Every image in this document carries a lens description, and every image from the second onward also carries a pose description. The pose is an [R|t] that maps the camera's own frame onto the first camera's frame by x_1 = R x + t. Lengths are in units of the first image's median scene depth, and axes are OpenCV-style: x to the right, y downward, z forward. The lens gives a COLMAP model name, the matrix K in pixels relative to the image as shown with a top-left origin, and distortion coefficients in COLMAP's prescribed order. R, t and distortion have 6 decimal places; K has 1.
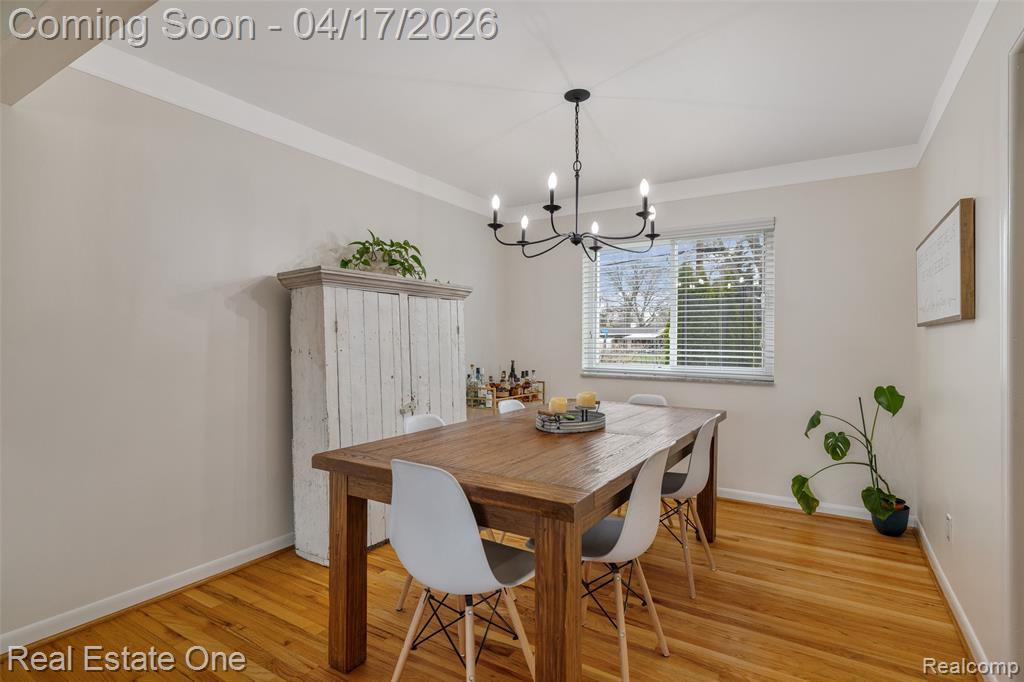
lens RADIAL K [[504.1, 0, 512.0], [0, 504.1, 341.0], [0, 0, 1]] dist [-0.008577, -0.000369]
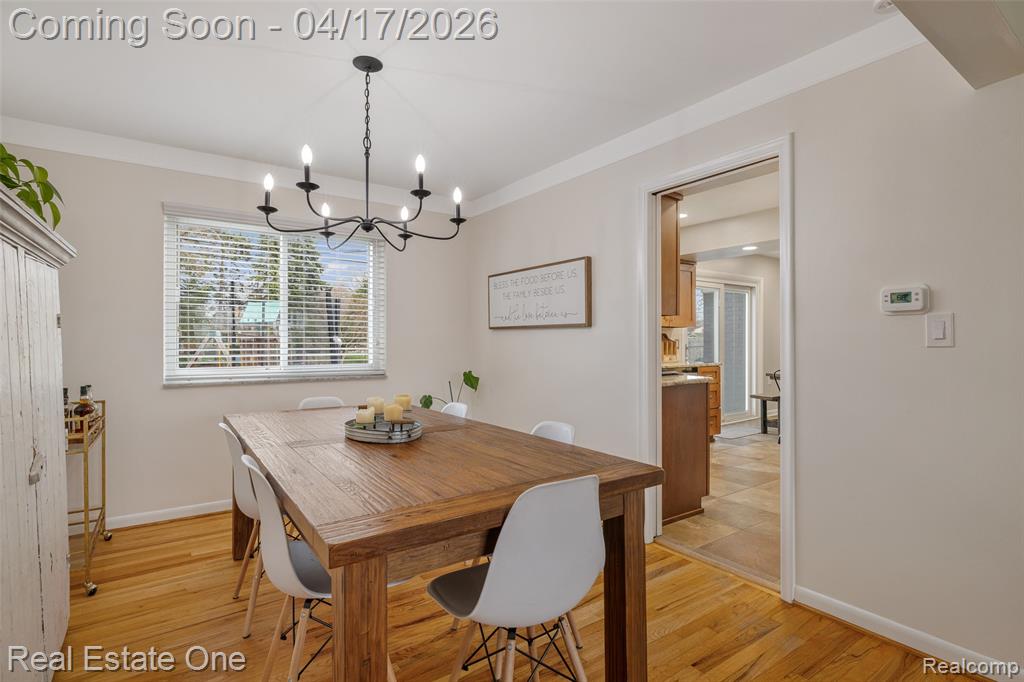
lens RADIAL K [[504.1, 0, 512.0], [0, 504.1, 341.0], [0, 0, 1]] dist [-0.008577, -0.000369]
pose [[0.388636, -0.009146, 0.921346, -0.497491], [0.003329, 0.999958, 0.008522, -0.004814], [-0.921385, -0.000245, 0.388650, 0.354659]]
